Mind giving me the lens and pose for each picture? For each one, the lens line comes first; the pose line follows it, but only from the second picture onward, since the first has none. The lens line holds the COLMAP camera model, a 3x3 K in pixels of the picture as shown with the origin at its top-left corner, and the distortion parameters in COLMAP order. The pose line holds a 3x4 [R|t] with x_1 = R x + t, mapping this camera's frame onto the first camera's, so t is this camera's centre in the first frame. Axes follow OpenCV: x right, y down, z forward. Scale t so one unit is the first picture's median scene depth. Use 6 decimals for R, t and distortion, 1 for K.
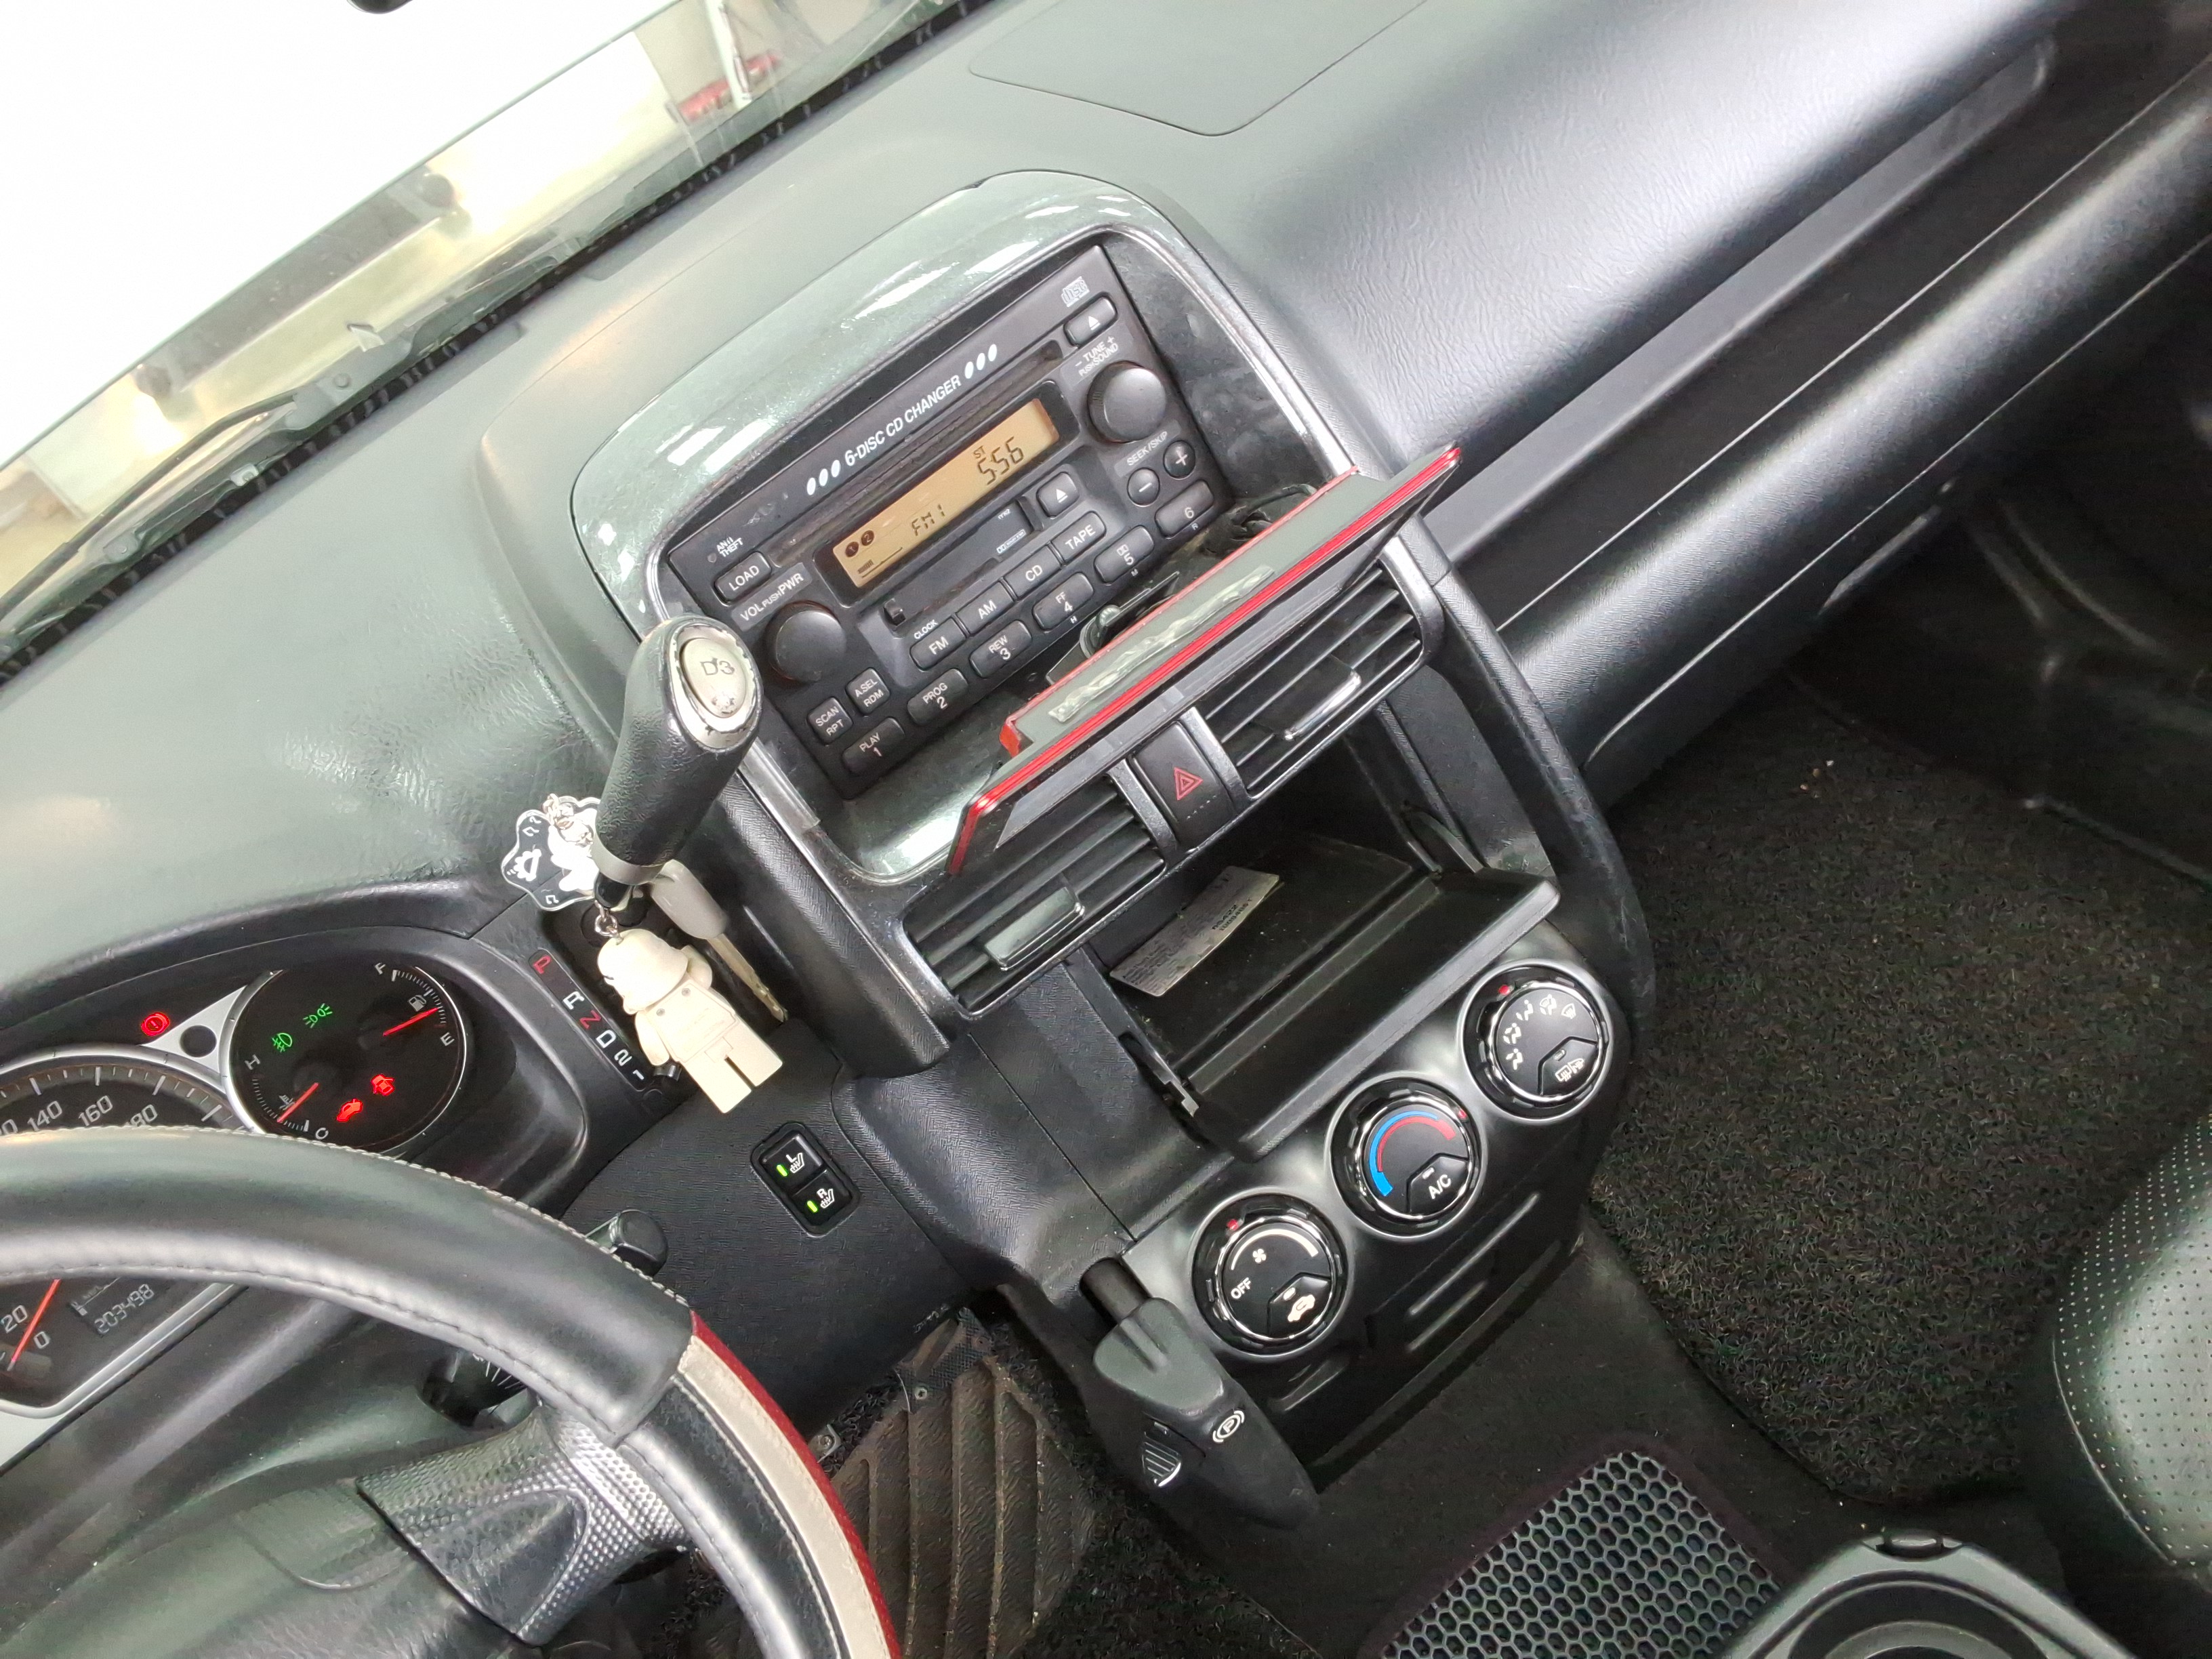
lens RADIAL K [[1815.7, 0, 1106.0], [0, 1815.7, 829.5], [0, 0, 1]] dist [0.079912, -0.004927]
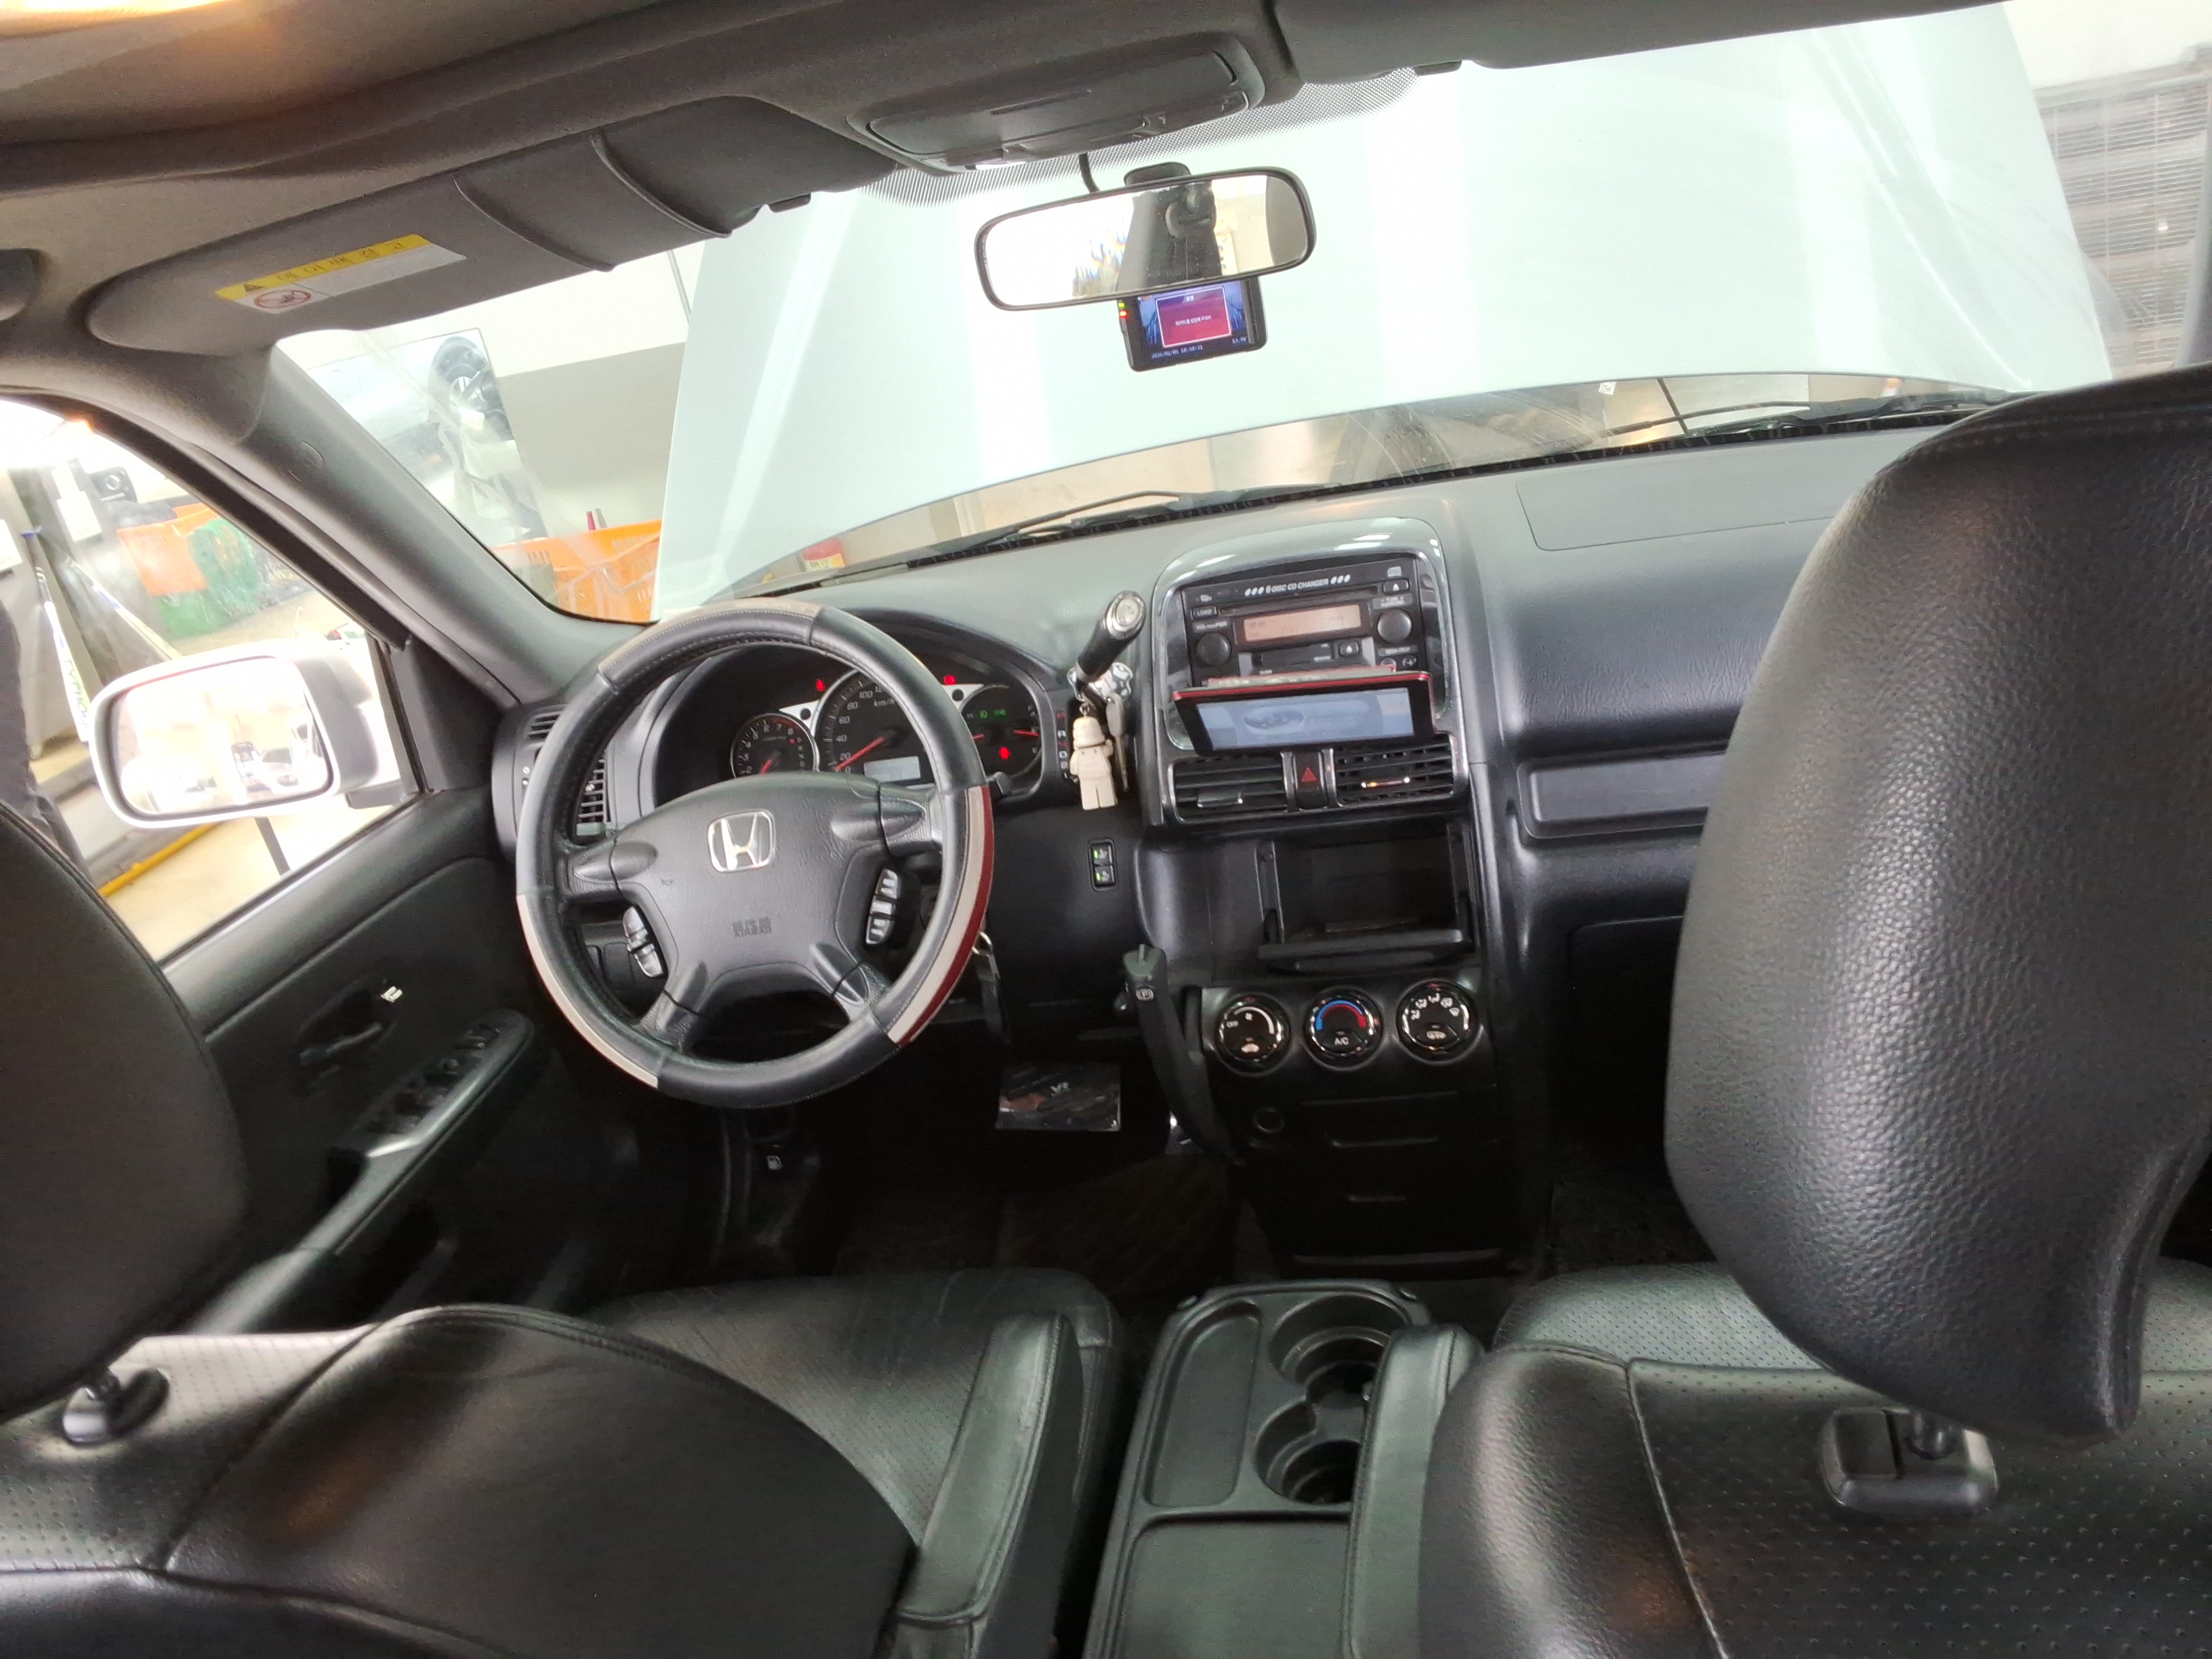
lens RADIAL K [[1815.7, 0, 1106.0], [0, 1815.7, 829.5], [0, 0, 1]] dist [0.079912, -0.004927]
pose [[0.721309, 0.489486, -0.490017, 0.968367], [-0.549247, 0.835260, 0.025858, 0.104005], [0.421949, 0.250489, 0.871329, -1.005731]]
